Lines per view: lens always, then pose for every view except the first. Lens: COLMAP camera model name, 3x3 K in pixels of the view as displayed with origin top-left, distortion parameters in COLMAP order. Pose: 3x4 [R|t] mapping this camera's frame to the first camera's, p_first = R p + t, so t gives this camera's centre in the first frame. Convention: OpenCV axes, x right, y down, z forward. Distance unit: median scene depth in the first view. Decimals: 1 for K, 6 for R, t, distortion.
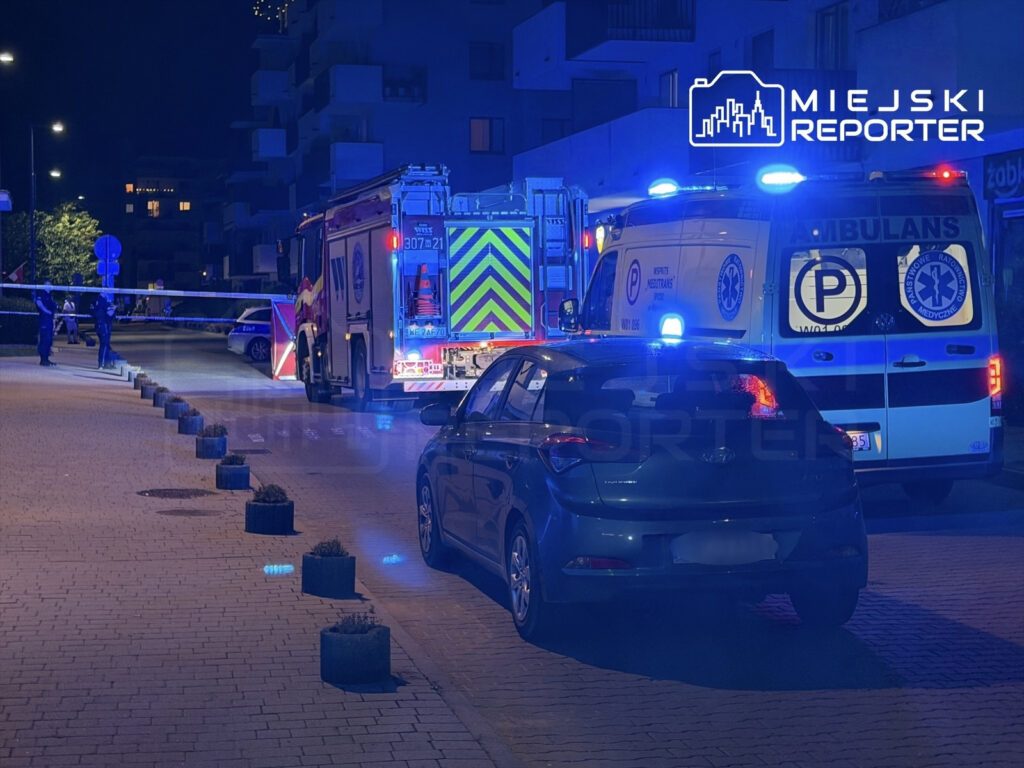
lens RADIAL K [[2126.0, 0, 512.0], [0, 2126.0, 384.0], [0, 0, 1]] dist [0.109646, 0.332556]
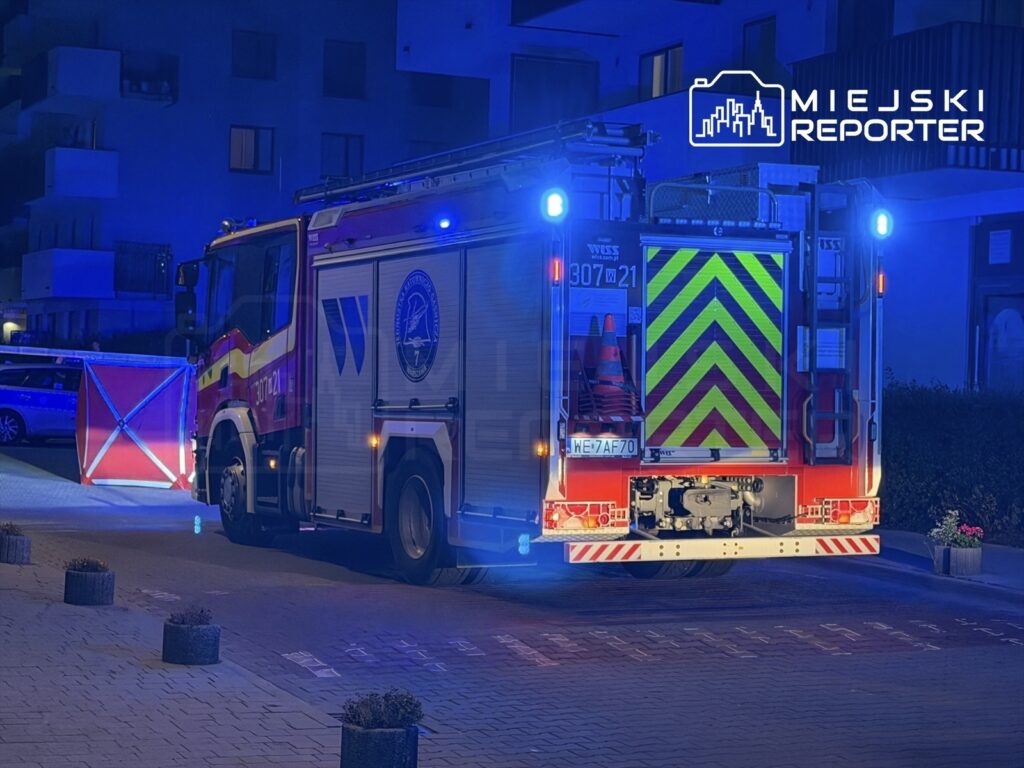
lens RADIAL K [[2126.0, 0, 512.0], [0, 2126.0, 384.0], [0, 0, 1]] dist [0.109646, 0.332556]
pose [[0.979349, 0.028996, 0.200089, -0.164953], [-0.023687, 0.999302, -0.028877, -0.023869], [-0.200787, 0.023541, 0.979352, 0.492923]]
